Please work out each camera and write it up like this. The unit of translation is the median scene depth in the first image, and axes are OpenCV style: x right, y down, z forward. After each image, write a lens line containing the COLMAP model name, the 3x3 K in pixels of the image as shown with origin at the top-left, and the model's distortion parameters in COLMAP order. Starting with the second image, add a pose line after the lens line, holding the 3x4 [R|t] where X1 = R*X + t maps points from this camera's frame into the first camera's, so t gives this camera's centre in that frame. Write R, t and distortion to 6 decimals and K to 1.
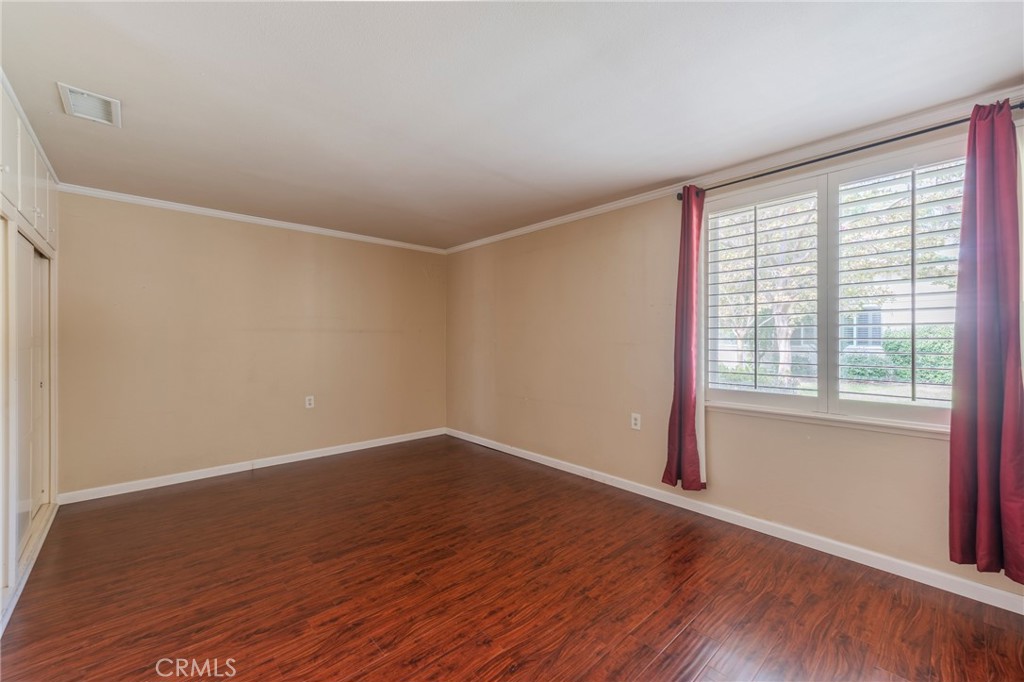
lens RADIAL K [[409.6, 0, 511.5], [0, 409.6, 337.3], [0, 0, 1]] dist [0.001208, -0.000174]
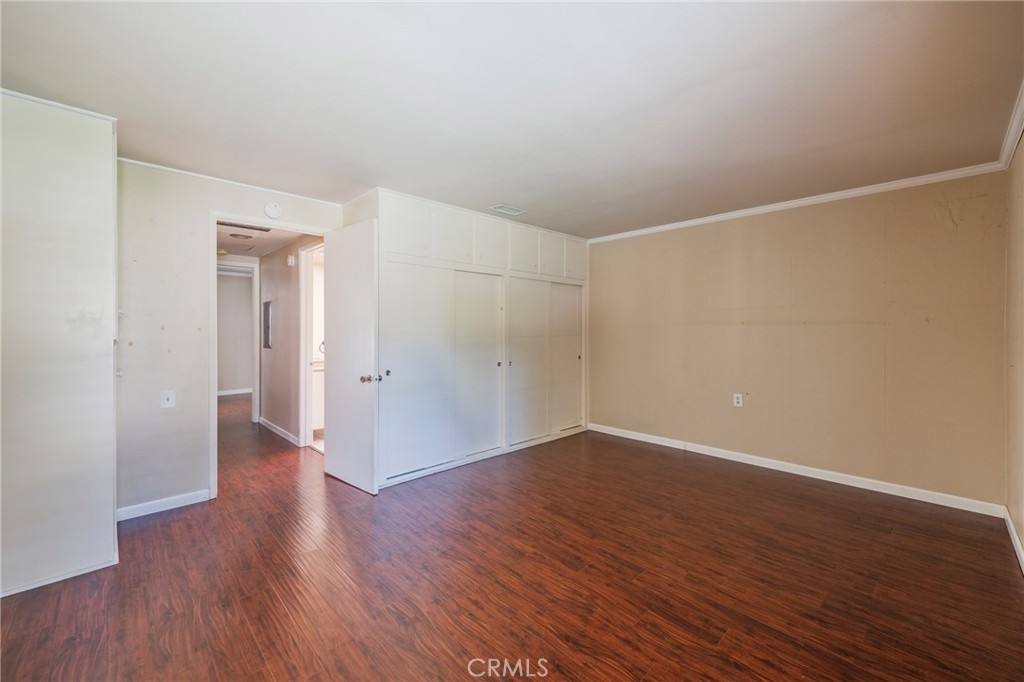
lens RADIAL K [[409.6, 0, 512.8], [0, 409.6, 335.7], [0, 0, 1]] dist [0.001208, -0.000174]
pose [[0.035011, 0.015528, -0.999266, 0.709588], [-0.002534, 0.999877, 0.015449, -0.002403], [0.999384, 0.001991, 0.035046, 0.781165]]
